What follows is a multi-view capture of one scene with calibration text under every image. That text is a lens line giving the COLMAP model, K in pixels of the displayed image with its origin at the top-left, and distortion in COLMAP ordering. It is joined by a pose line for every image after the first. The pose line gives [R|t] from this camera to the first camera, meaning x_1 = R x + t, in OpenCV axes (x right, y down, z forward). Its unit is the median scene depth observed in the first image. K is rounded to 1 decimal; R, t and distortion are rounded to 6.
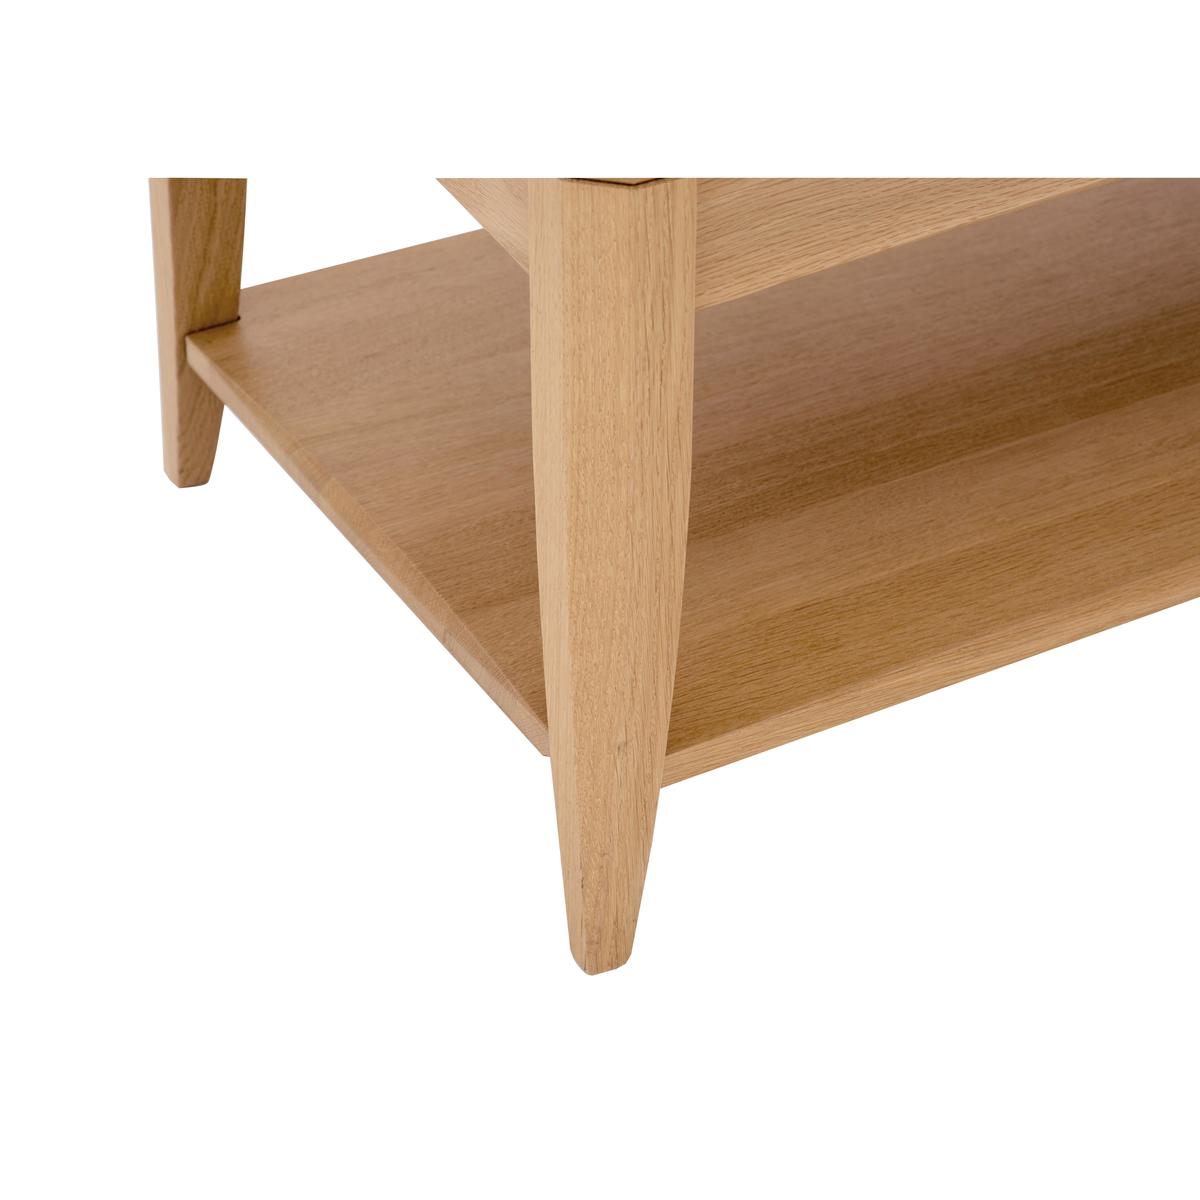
lens RADIAL K [[3066.7, 0, 600.3], [0, 3066.7, 605.8], [0, 0, 1]] dist [-0.169108, 0.000000]
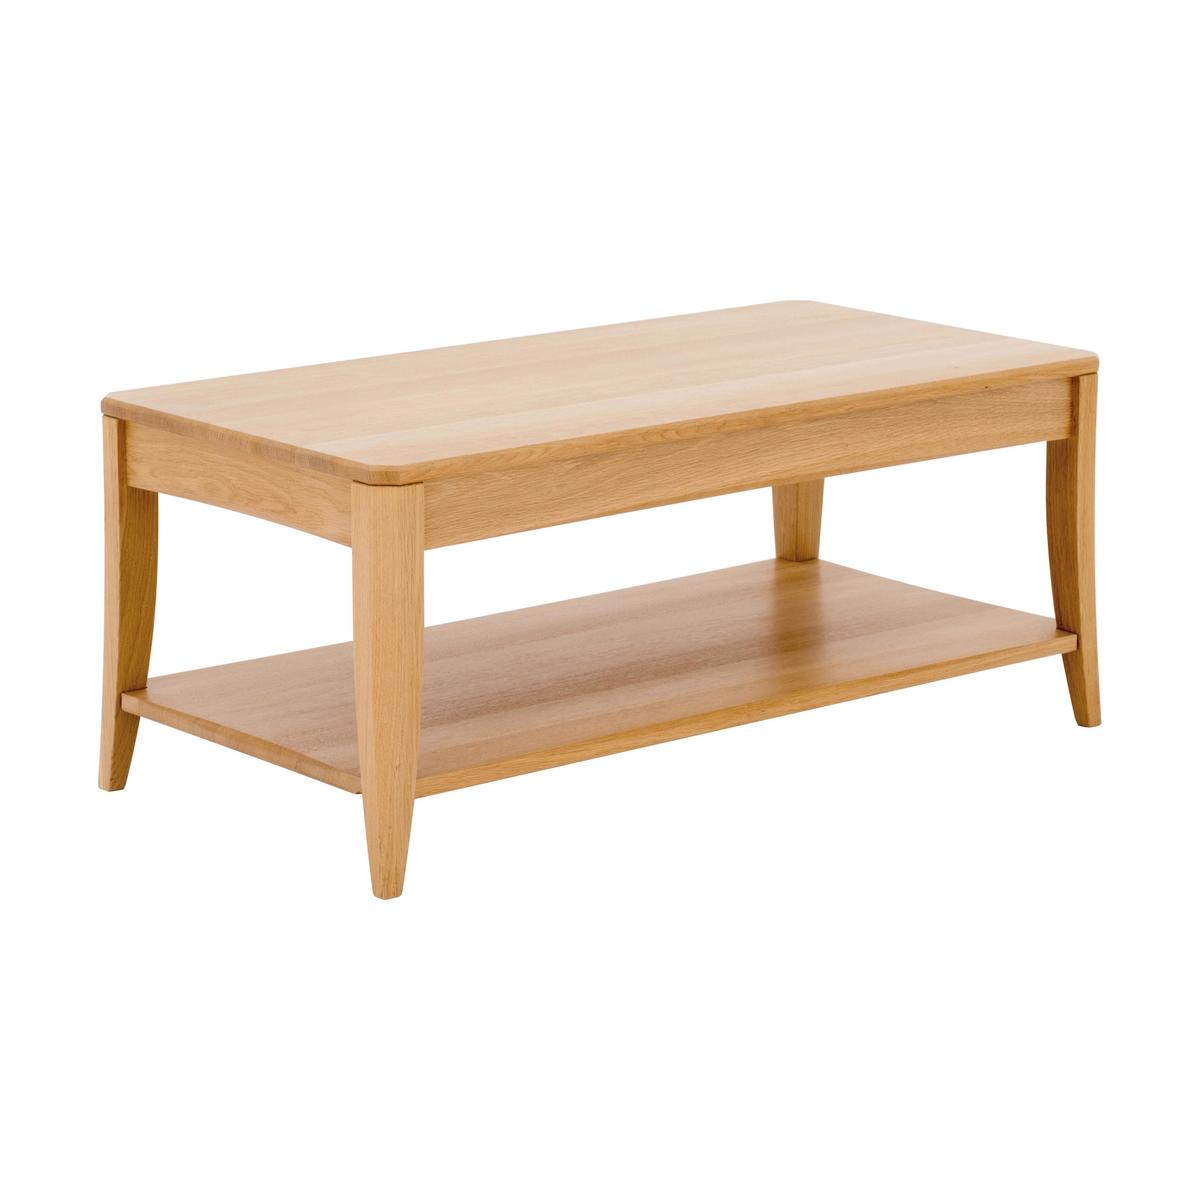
lens RADIAL K [[3764.6, 0, 596.8], [0, 3764.6, 599.5], [0, 0, 1]] dist [0.112189, 0.000000]
pose [[0.982705, -0.035207, 0.181802, -0.322624], [0.100392, 0.926256, -0.363279, 0.884511], [-0.155606, 0.375248, 0.913770, -1.448399]]
